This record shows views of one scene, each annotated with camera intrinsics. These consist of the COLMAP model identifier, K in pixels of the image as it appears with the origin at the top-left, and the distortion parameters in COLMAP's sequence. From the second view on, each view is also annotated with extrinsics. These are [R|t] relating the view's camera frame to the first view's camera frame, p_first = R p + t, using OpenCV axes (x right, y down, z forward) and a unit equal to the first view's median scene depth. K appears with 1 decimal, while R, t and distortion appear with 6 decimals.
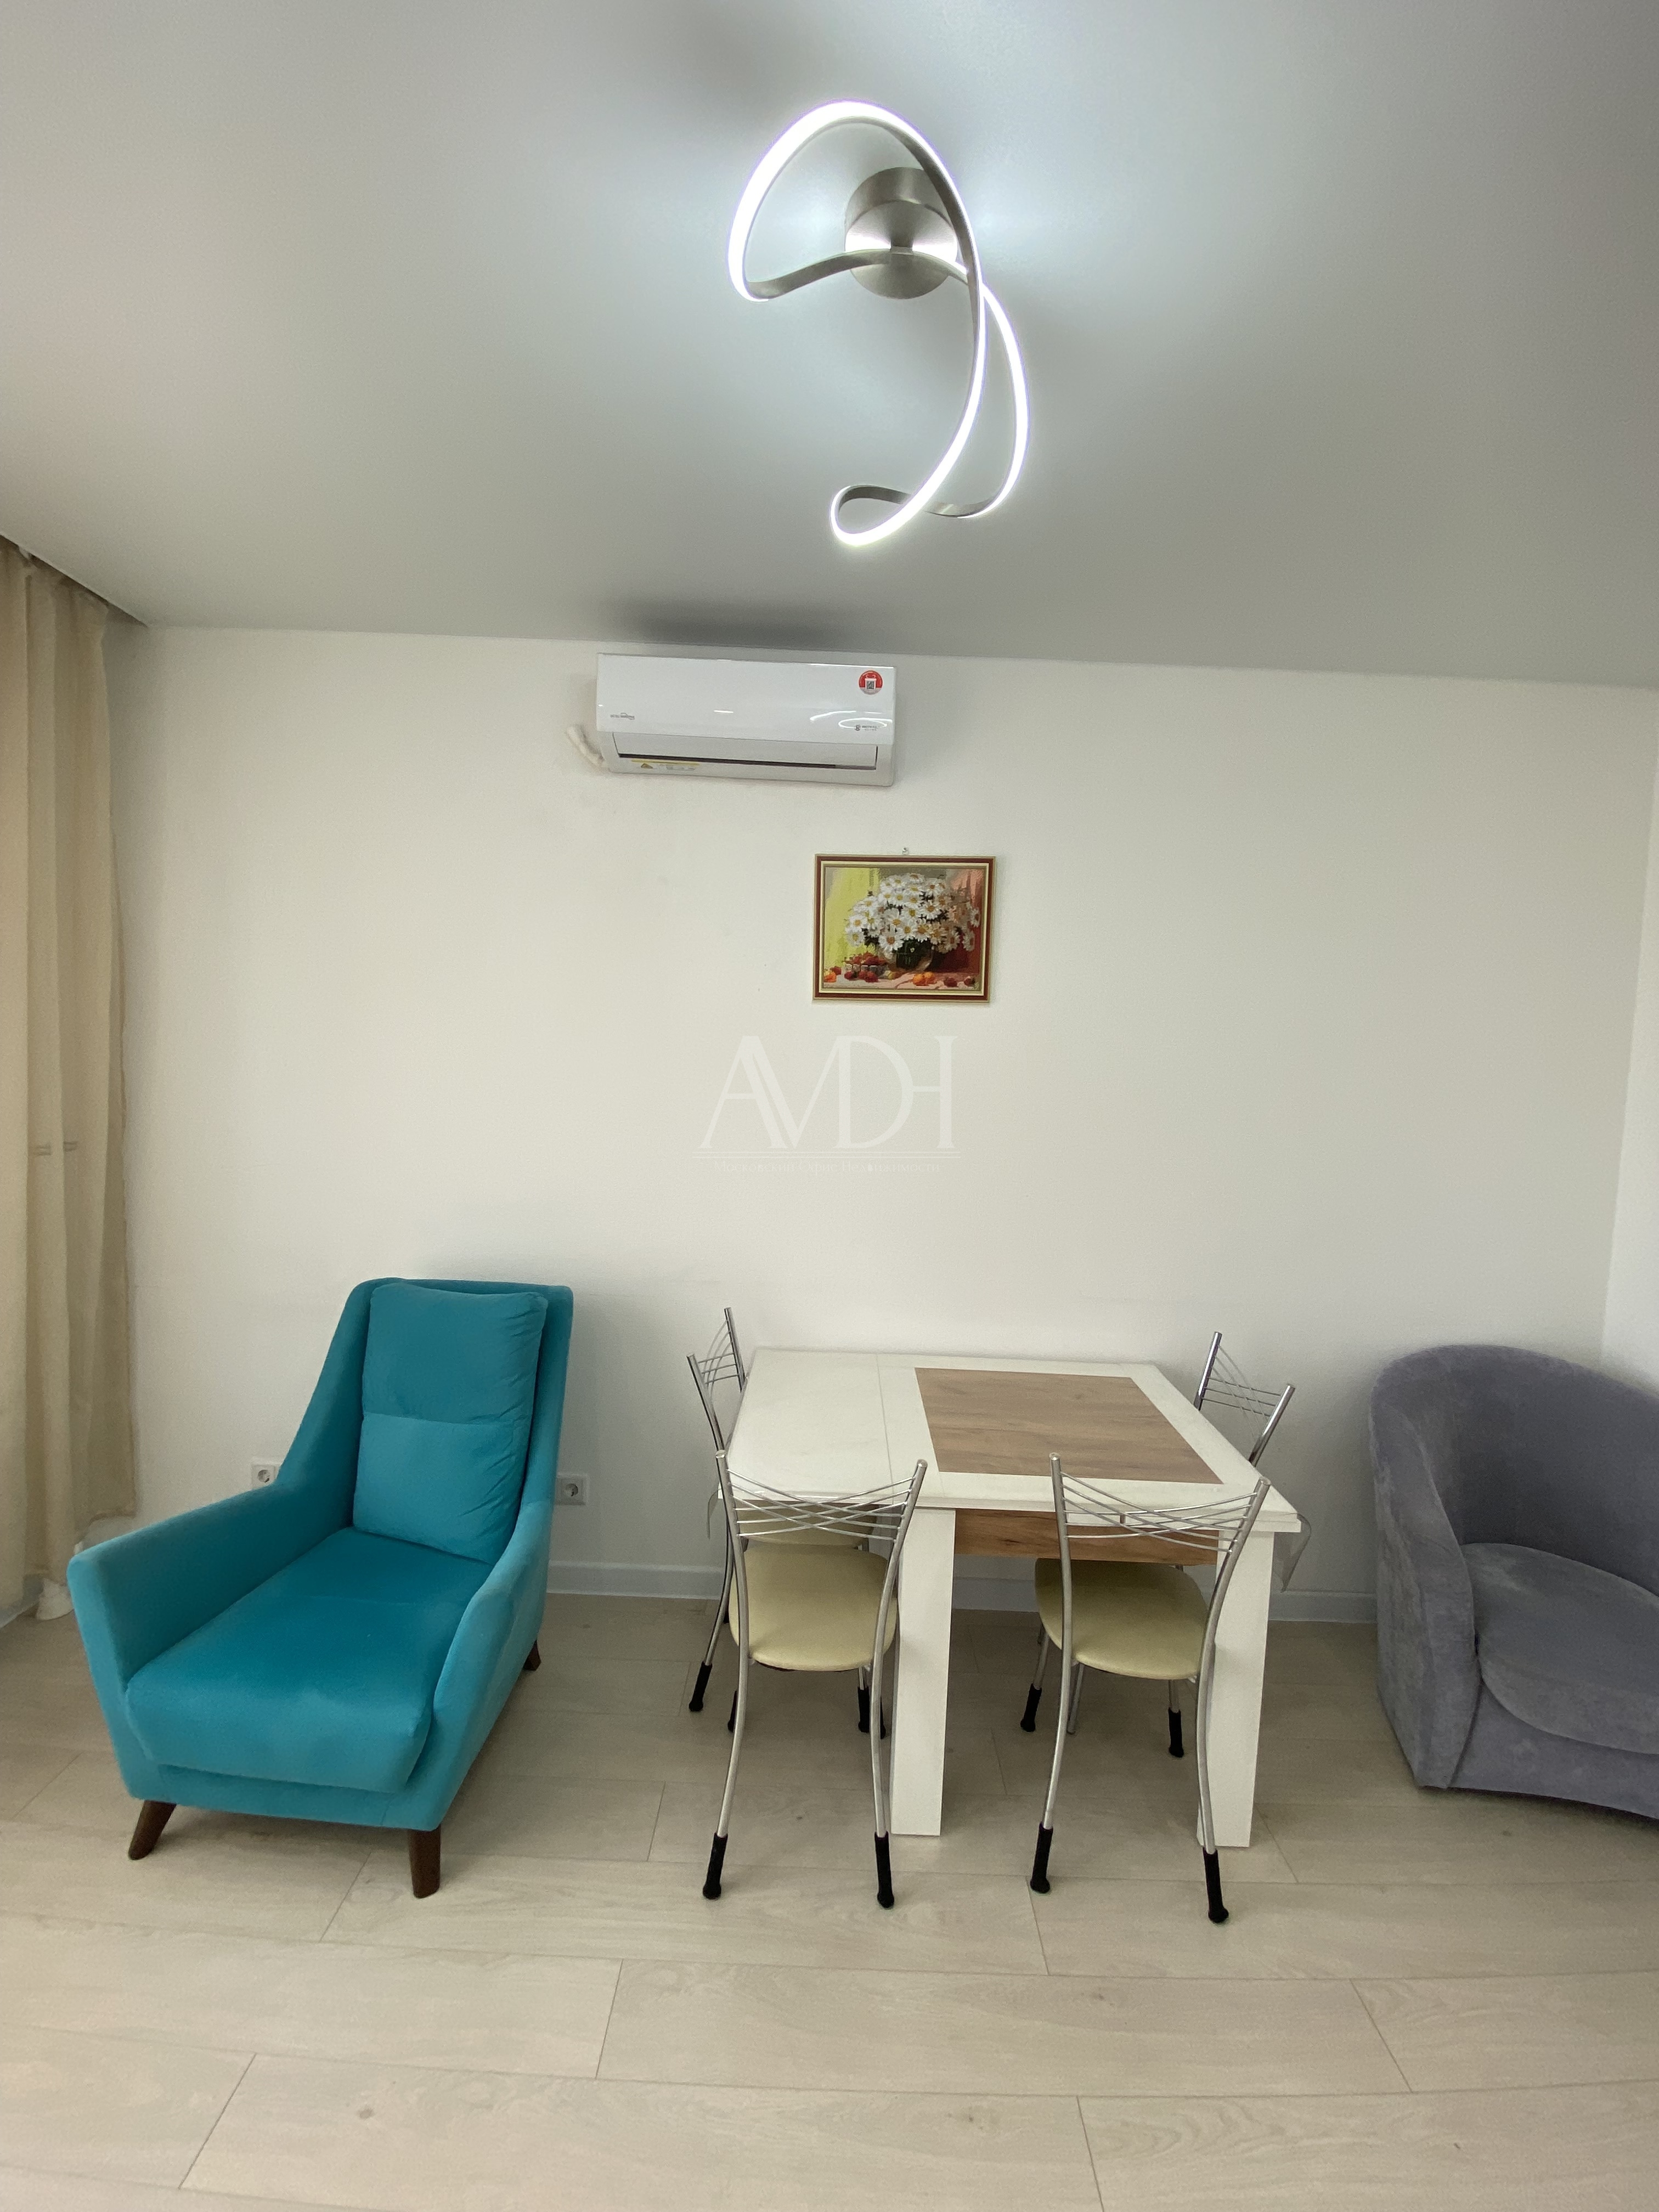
lens RADIAL K [[897.6, 0, 829.5], [0, 897.6, 1106.0], [0, 0, 1]] dist [0.060411, -0.042604]
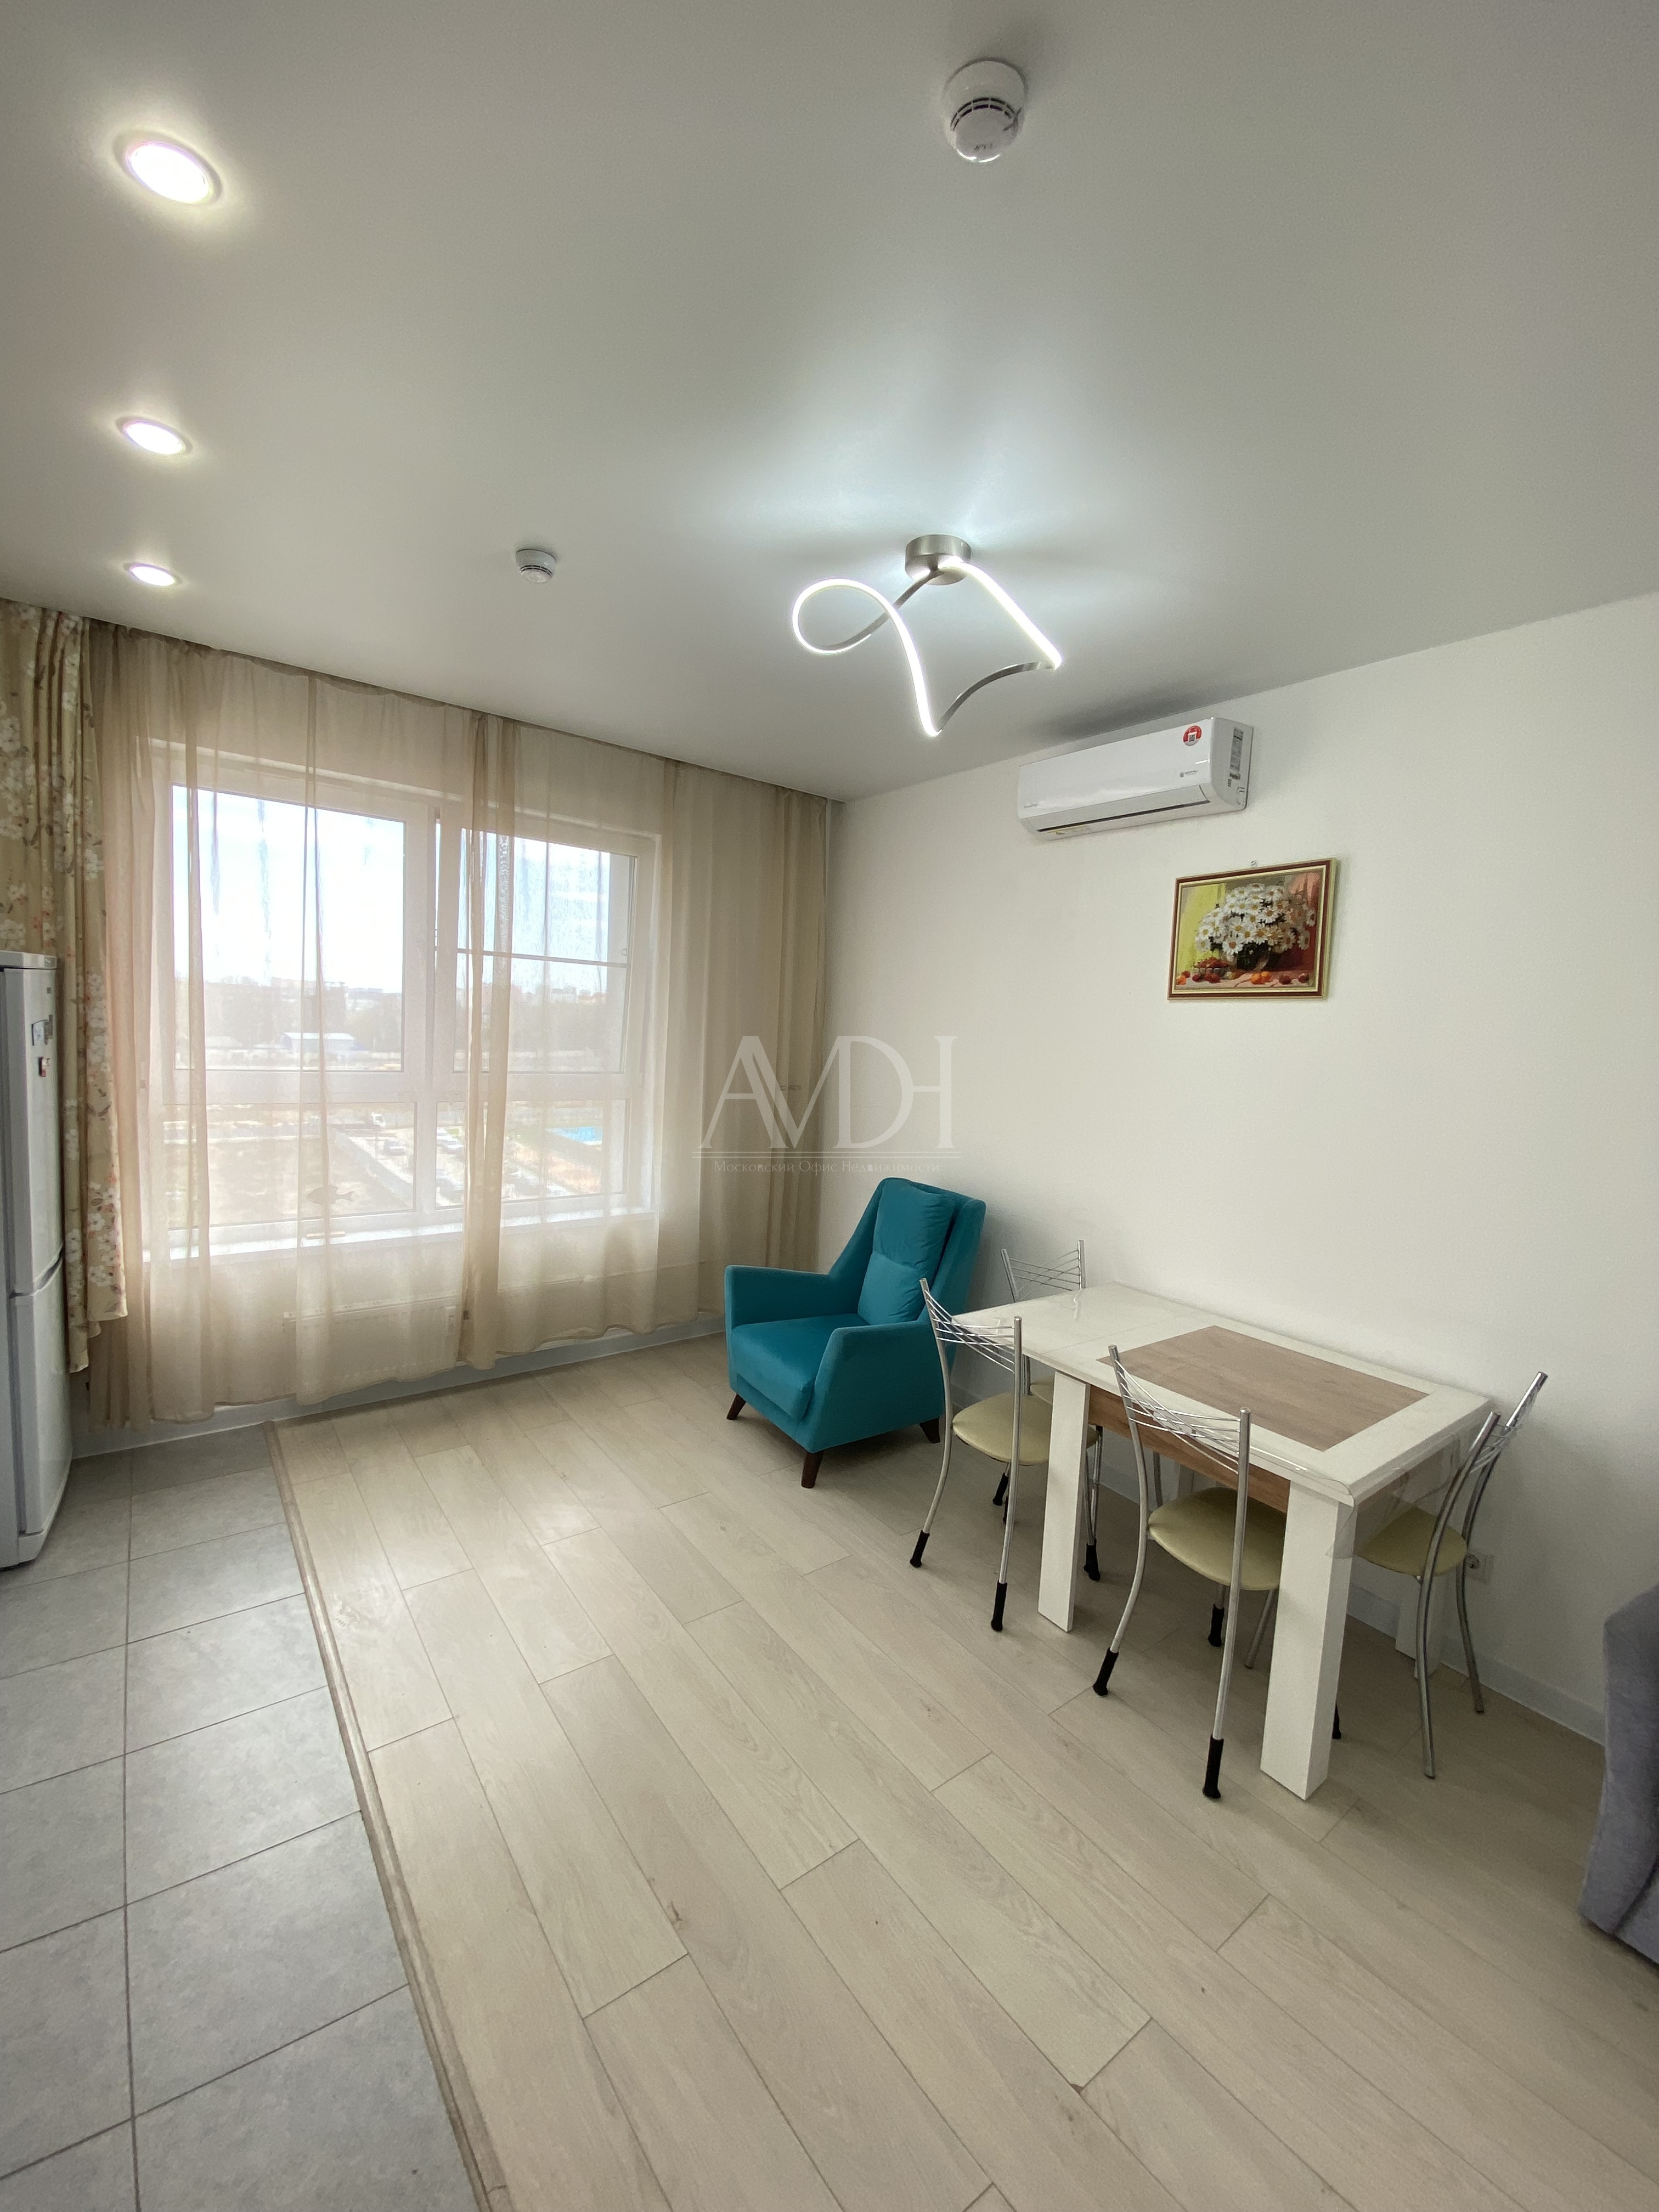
lens RADIAL K [[897.6, 0, 829.5], [0, 897.6, 1106.0], [0, 0, 1]] dist [0.060411, -0.042604]
pose [[0.603769, 0.070967, -0.793994, 0.682907], [-0.089557, 0.995762, 0.020900, 0.038258], [0.792113, 0.058489, 0.607566, -0.079911]]
